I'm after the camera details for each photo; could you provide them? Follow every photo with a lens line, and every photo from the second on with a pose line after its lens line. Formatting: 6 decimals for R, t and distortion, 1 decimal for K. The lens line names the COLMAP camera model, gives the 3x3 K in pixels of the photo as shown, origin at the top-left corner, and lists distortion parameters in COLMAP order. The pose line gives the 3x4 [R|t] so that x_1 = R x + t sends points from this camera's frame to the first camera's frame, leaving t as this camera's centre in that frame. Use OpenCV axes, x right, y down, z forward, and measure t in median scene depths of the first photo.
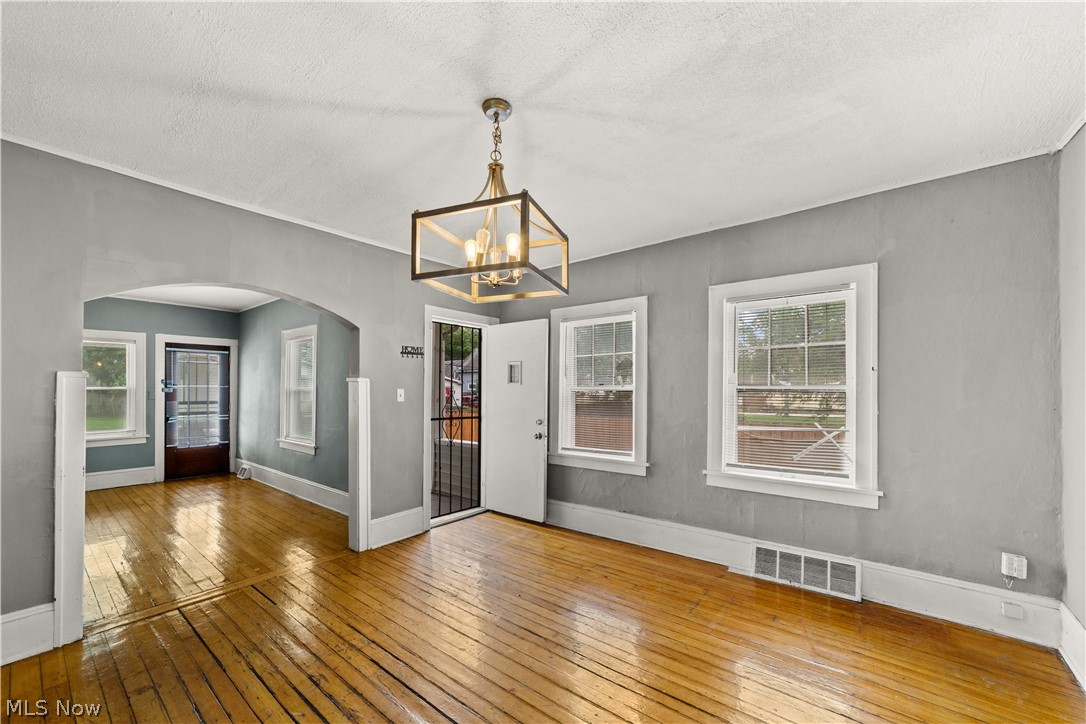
lens RADIAL K [[426.8, 0, 531.0], [0, 426.8, 388.7], [0, 0, 1]] dist [-0.006167, 0.000622]
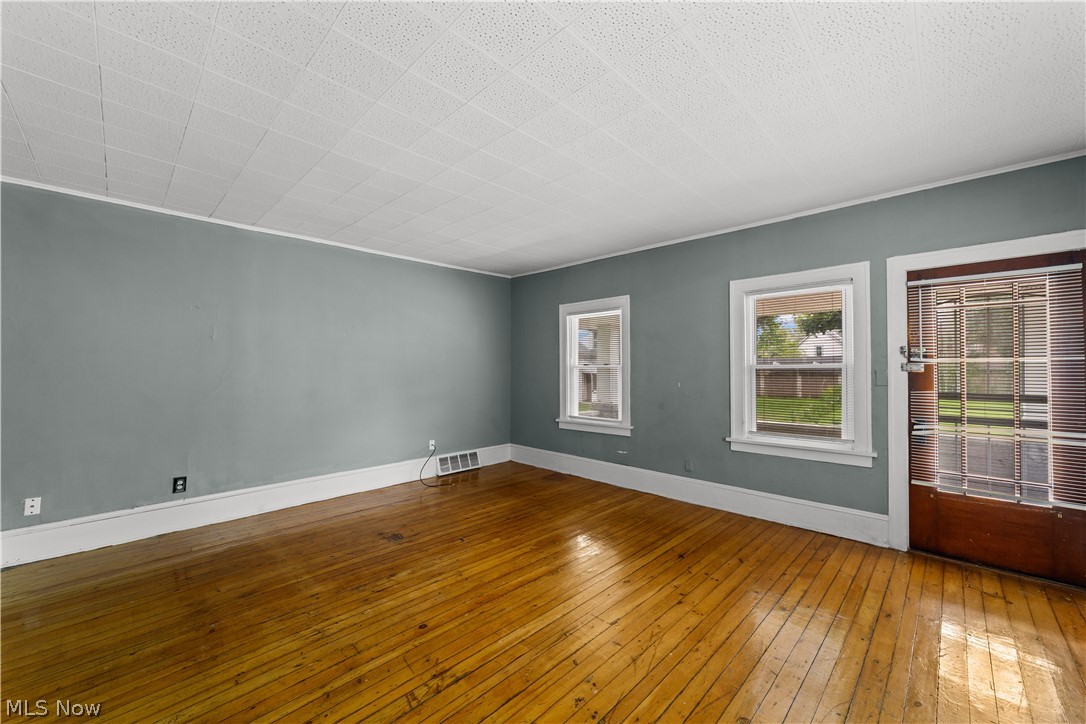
lens RADIAL K [[426.8, 0, 534.6], [0, 426.8, 363.8], [0, 0, 1]] dist [-0.006167, 0.000622]
pose [[-0.101788, -0.013254, -0.994718, -0.325377], [0.000856, 0.999910, -0.013410, 0.004960], [0.994806, -0.002216, -0.101768, 0.618355]]
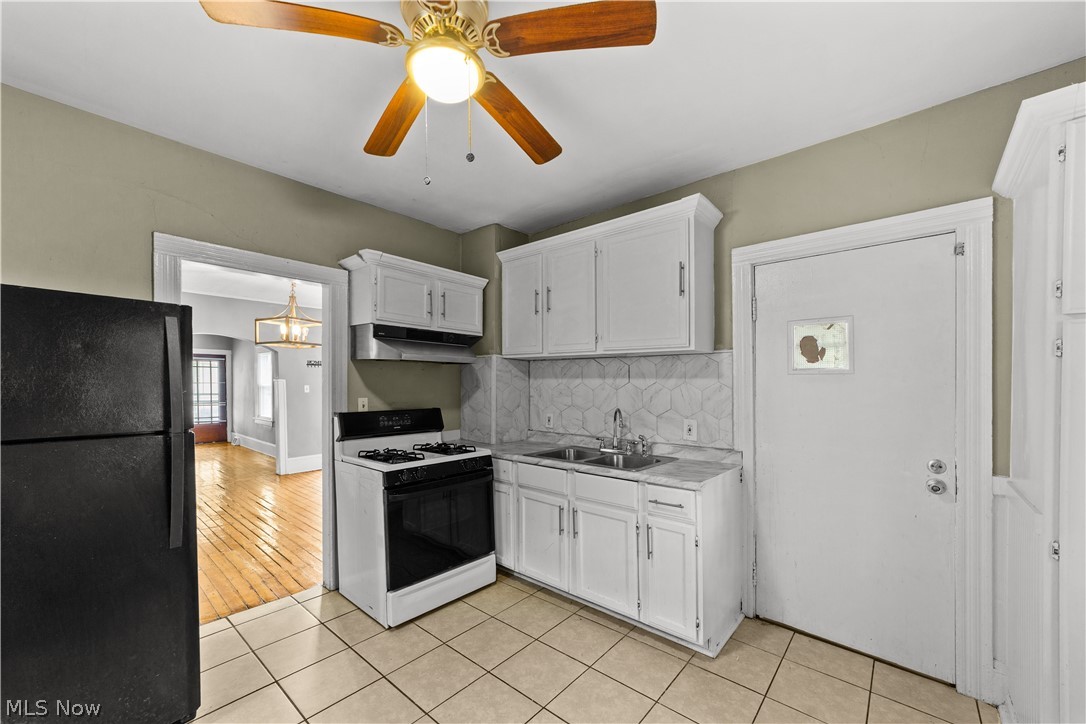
lens RADIAL K [[426.8, 0, 547.2], [0, 426.8, 393.9], [0, 0, 1]] dist [-0.006167, 0.000622]
pose [[0.999676, 0.000818, -0.025448, 0.458466], [-0.000103, 0.999605, 0.028089, -0.008479], [0.025461, -0.028078, 0.999281, -0.456273]]
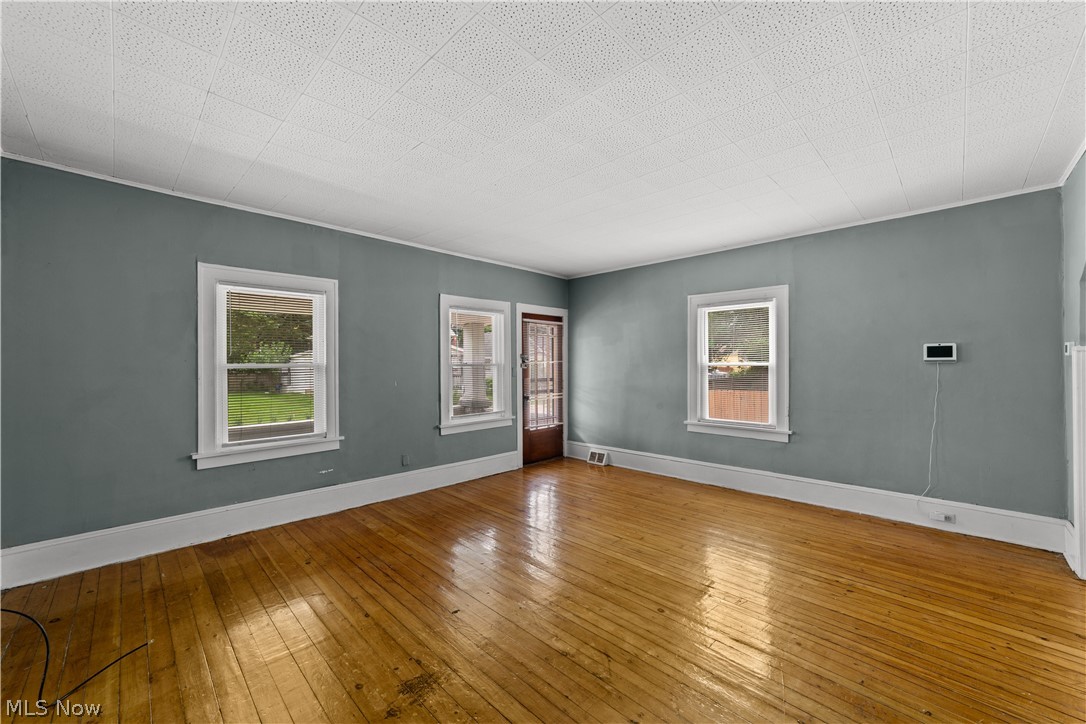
lens RADIAL K [[426.8, 0, 536.5], [0, 426.8, 370.2], [0, 0, 1]] dist [-0.006167, 0.000622]
pose [[0.994460, -0.009715, -0.104668, -0.738284], [0.011081, 0.999861, 0.012483, 0.001366], [0.104532, -0.013574, 0.994429, 0.109691]]
